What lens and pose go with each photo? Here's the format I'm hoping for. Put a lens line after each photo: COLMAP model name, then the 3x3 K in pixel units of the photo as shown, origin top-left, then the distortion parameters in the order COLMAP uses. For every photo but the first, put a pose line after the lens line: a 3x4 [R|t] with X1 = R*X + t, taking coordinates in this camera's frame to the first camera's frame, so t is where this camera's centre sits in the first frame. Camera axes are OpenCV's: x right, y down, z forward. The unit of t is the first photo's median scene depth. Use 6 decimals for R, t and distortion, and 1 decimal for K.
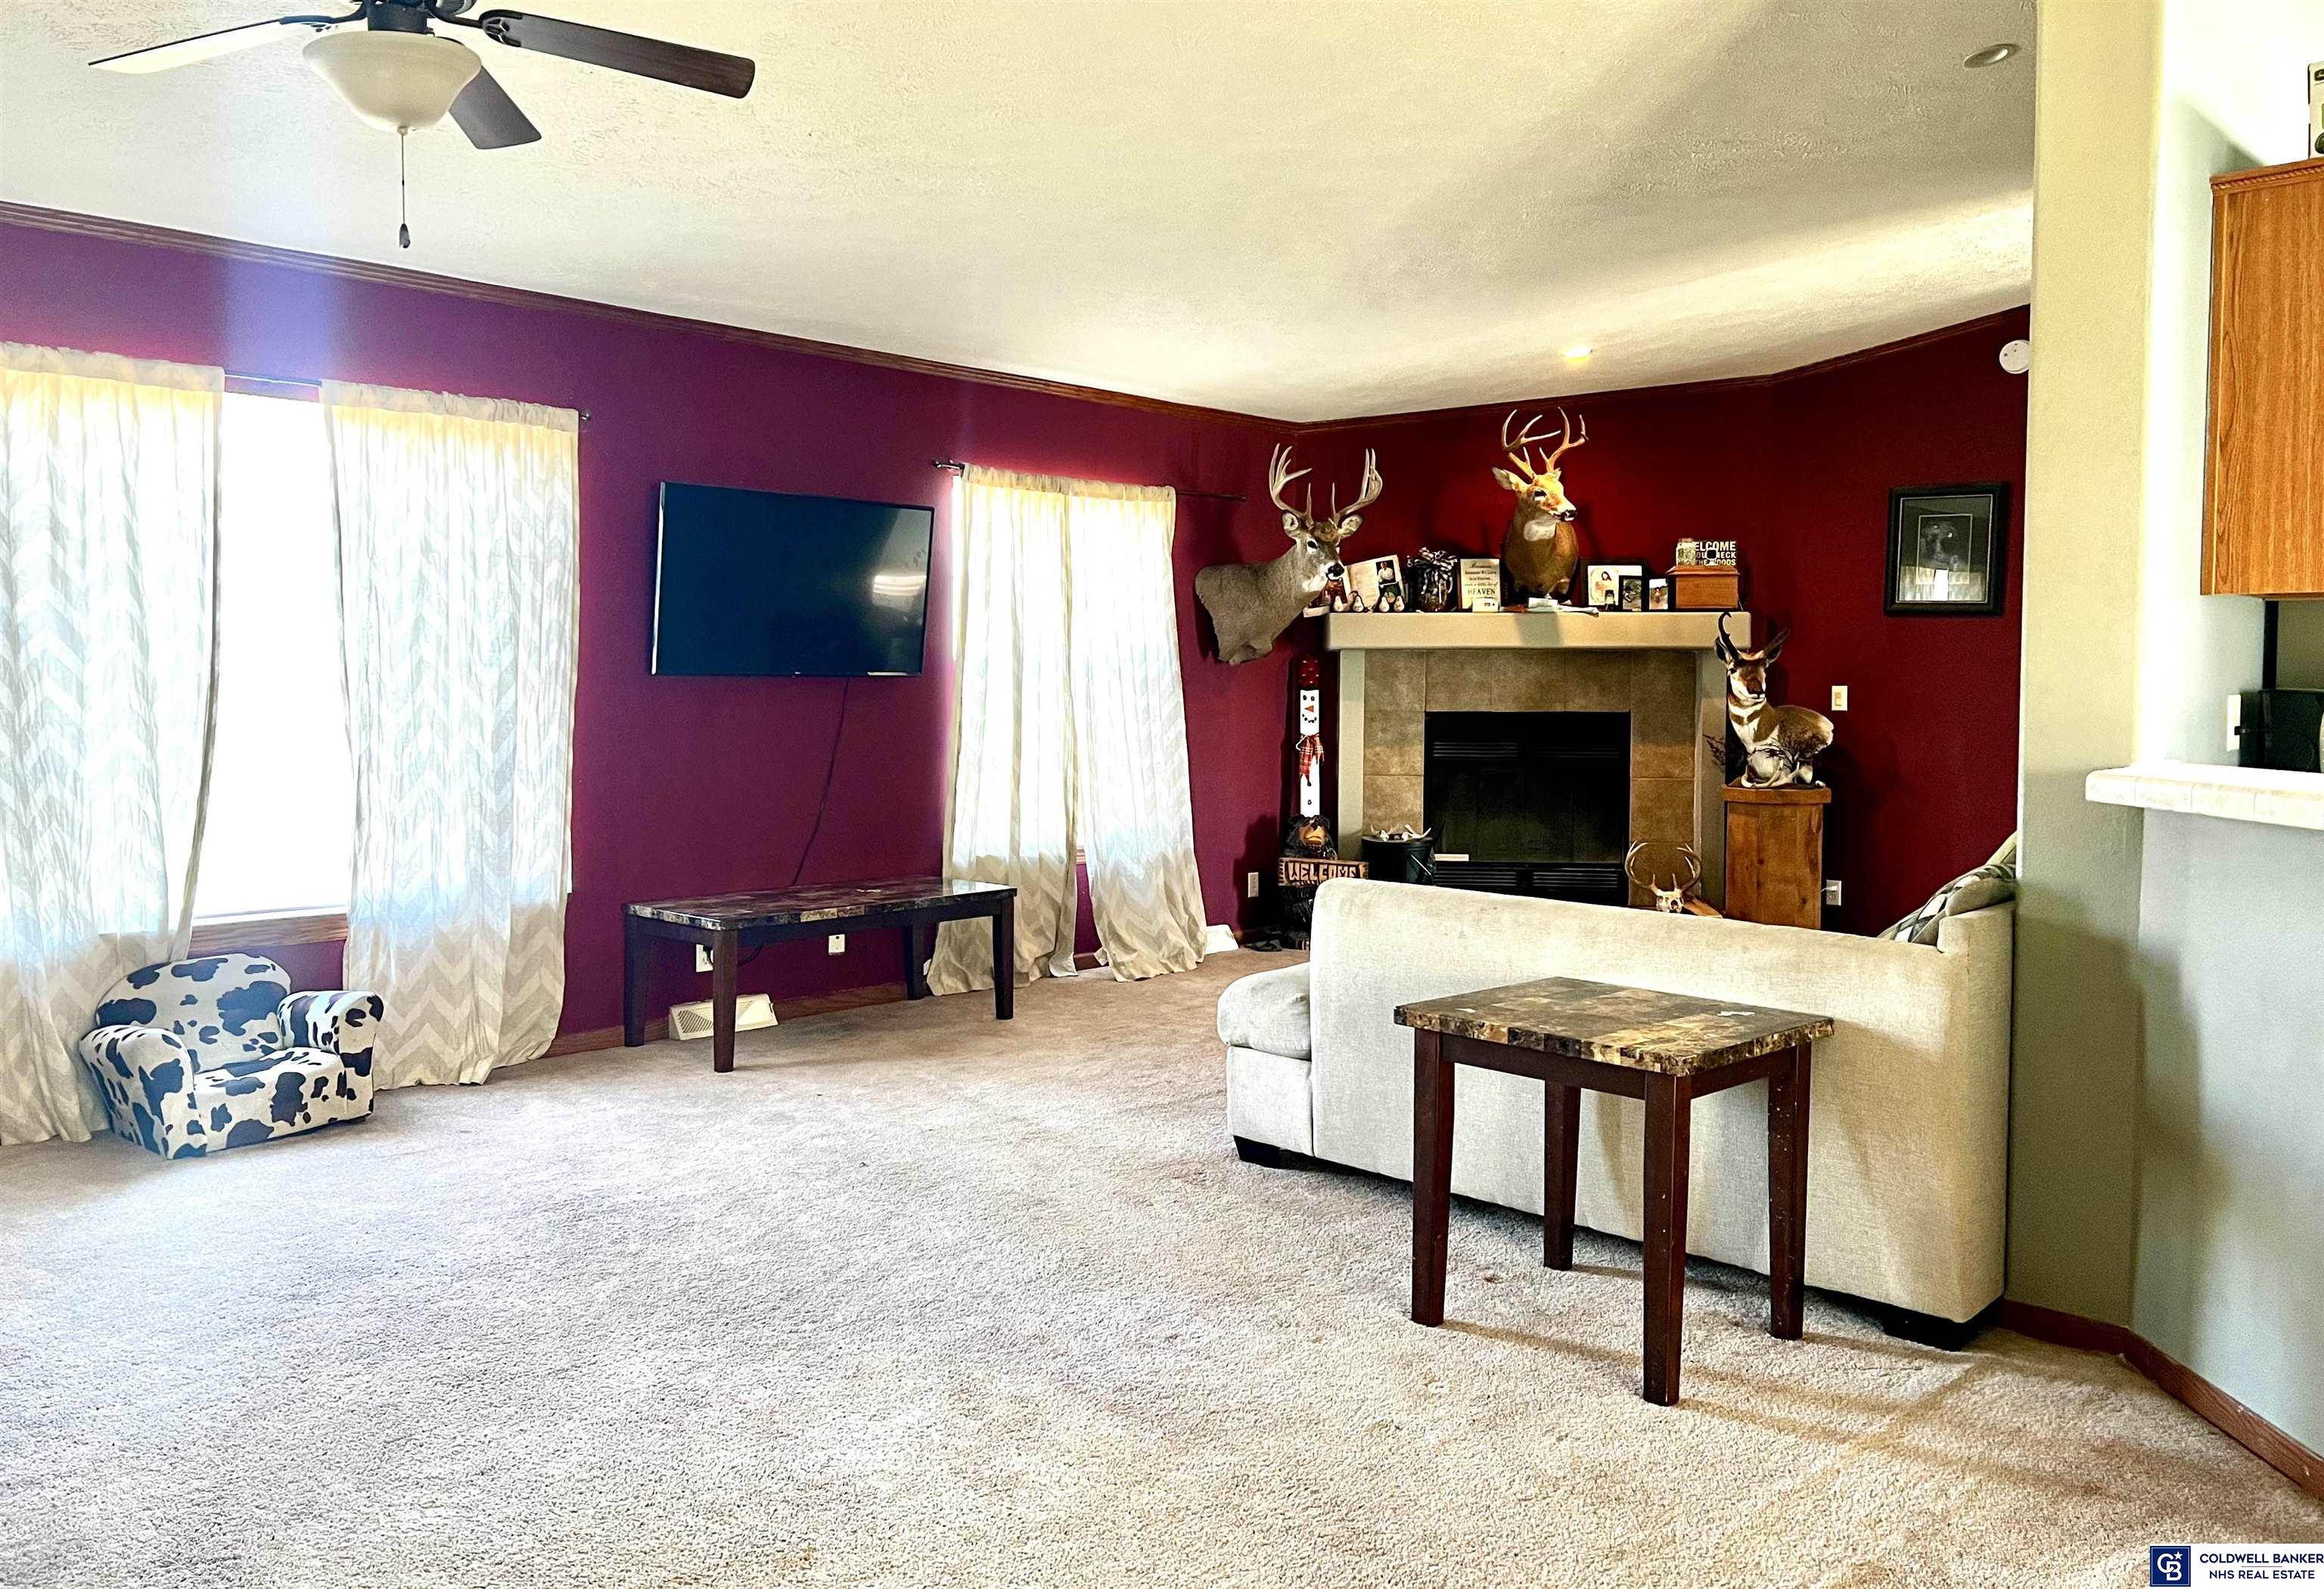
lens RADIAL K [[1736.3, 0, 1149.3], [0, 1736.3, 777.0], [0, 0, 1]] dist [-0.010079, -0.013323]
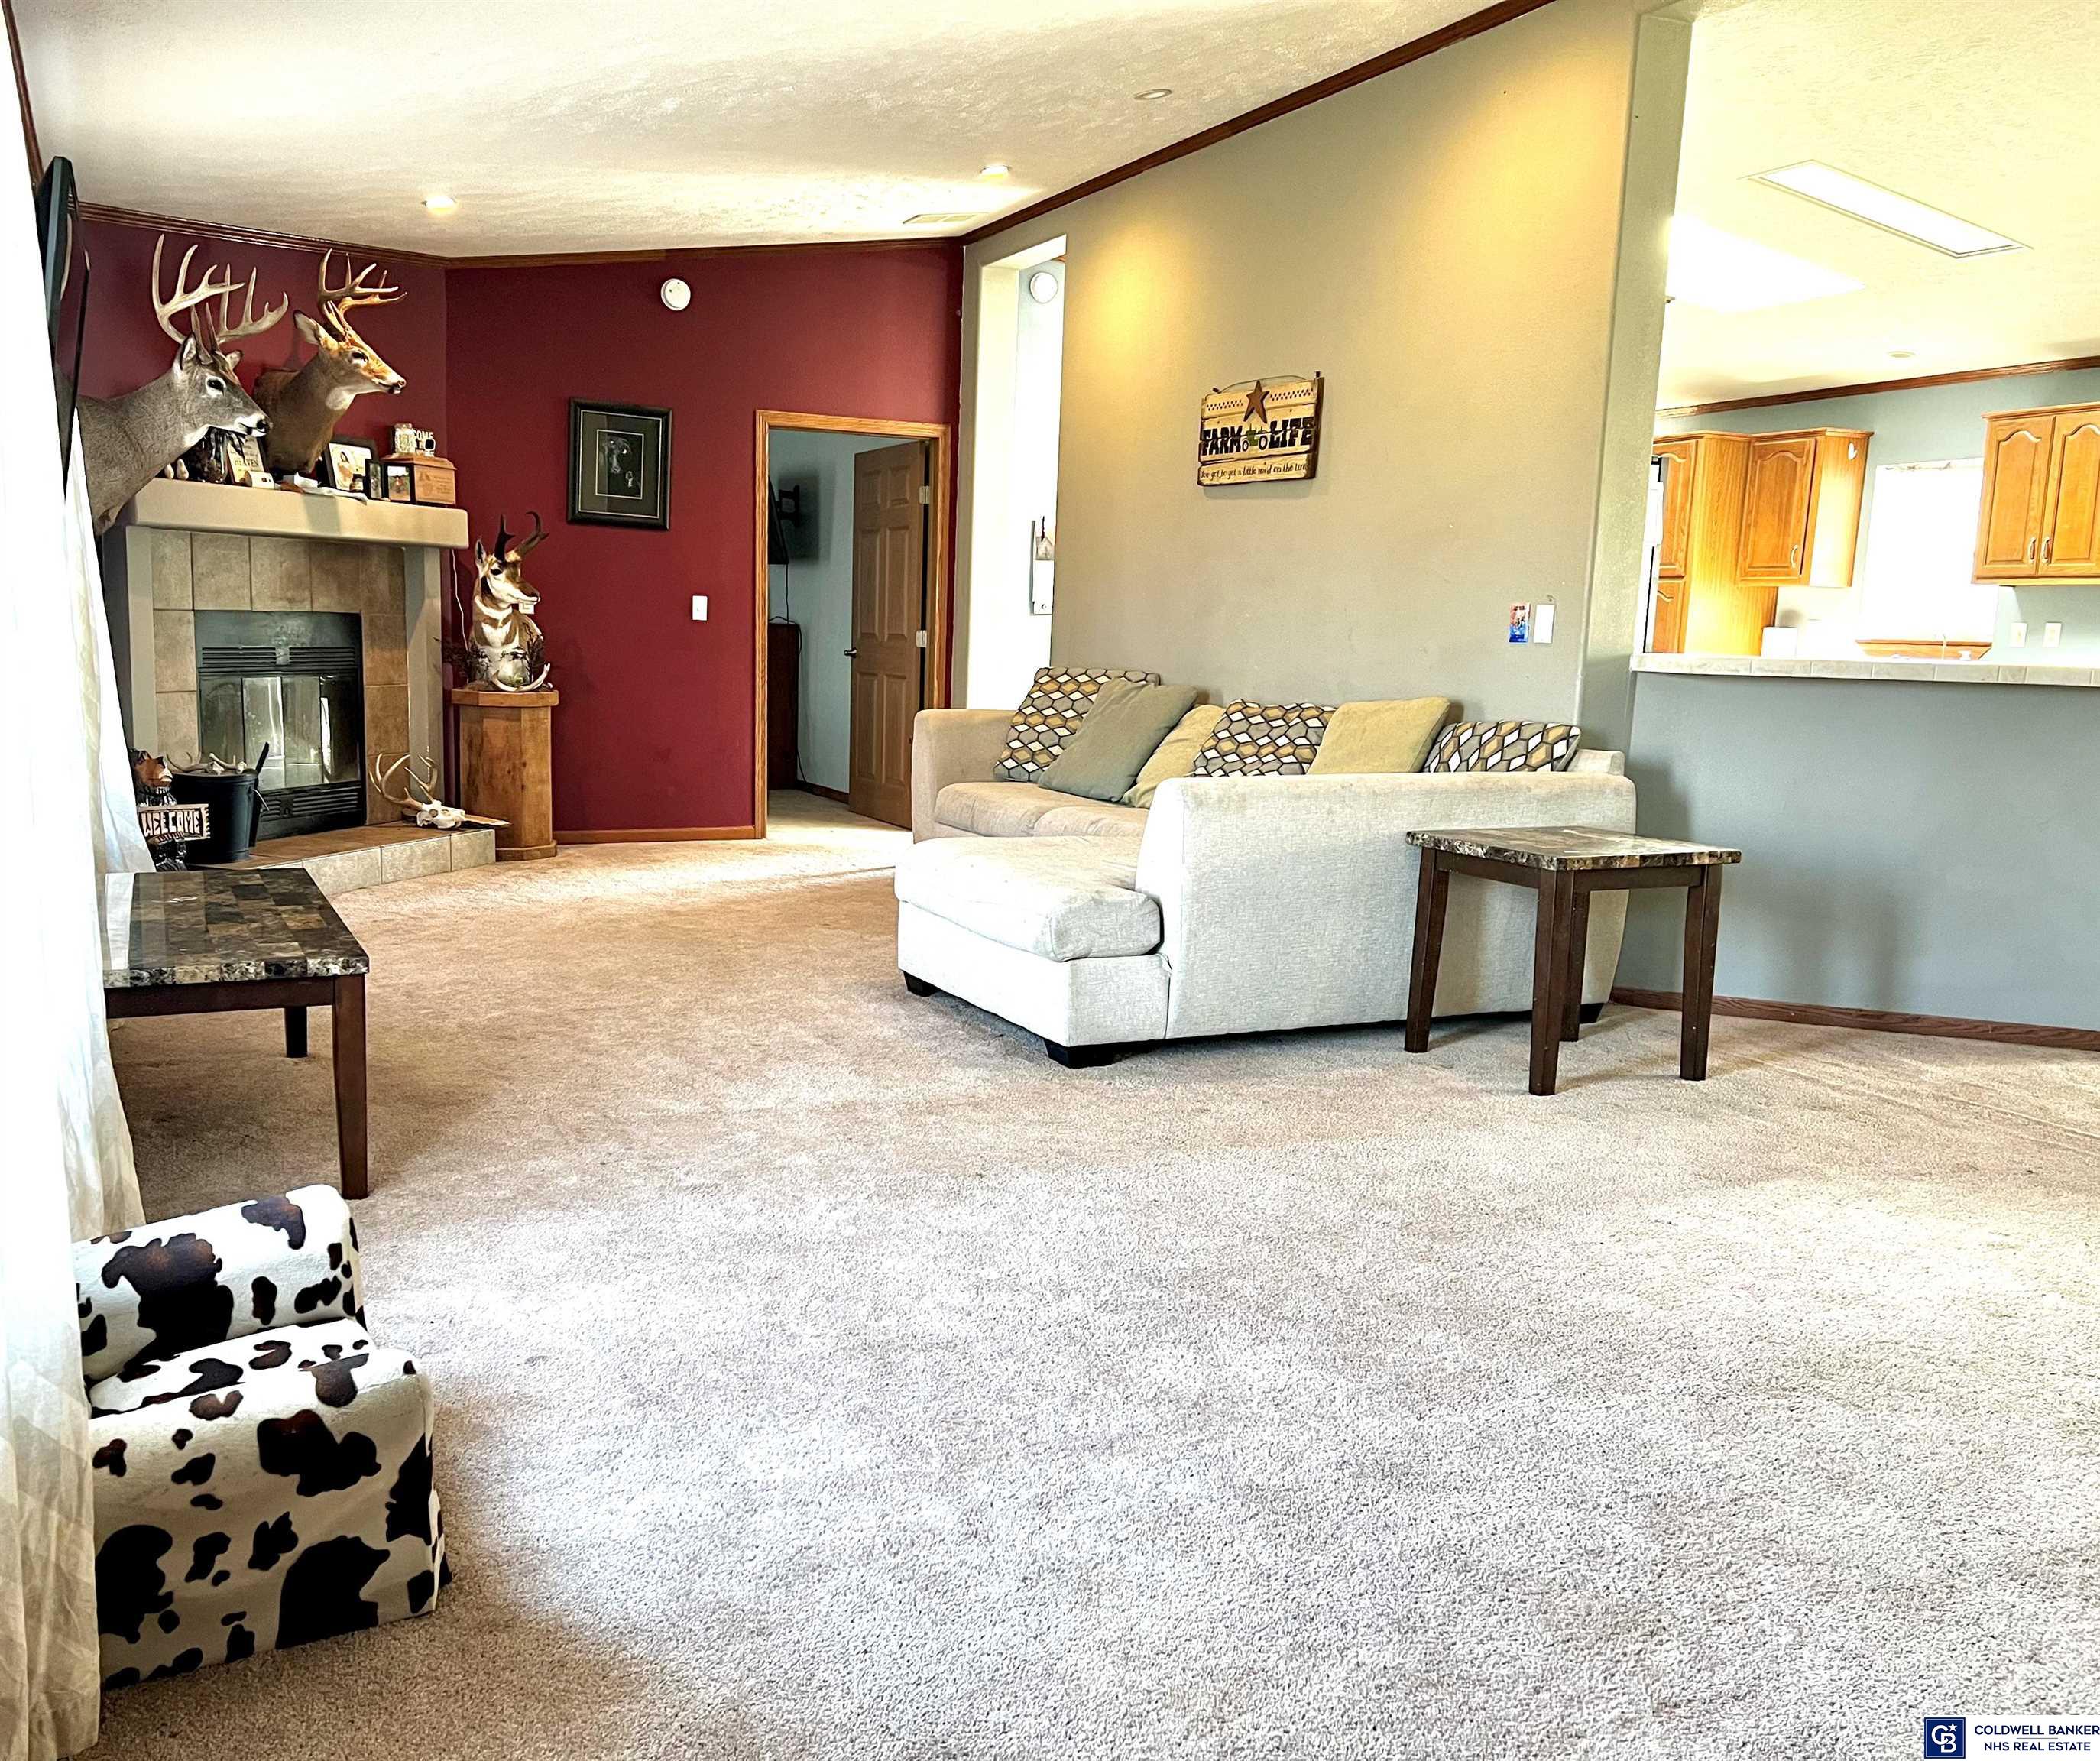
lens RADIAL K [[1756.8, 0, 930.7], [0, 1756.8, 871.7], [0, 0, 1]] dist [0.047846, -0.050470]
pose [[0.361003, -0.126517, 0.923943, -0.512448], [0.025314, 0.991719, 0.125907, -0.012542], [-0.932221, -0.022064, 0.361217, 0.406387]]
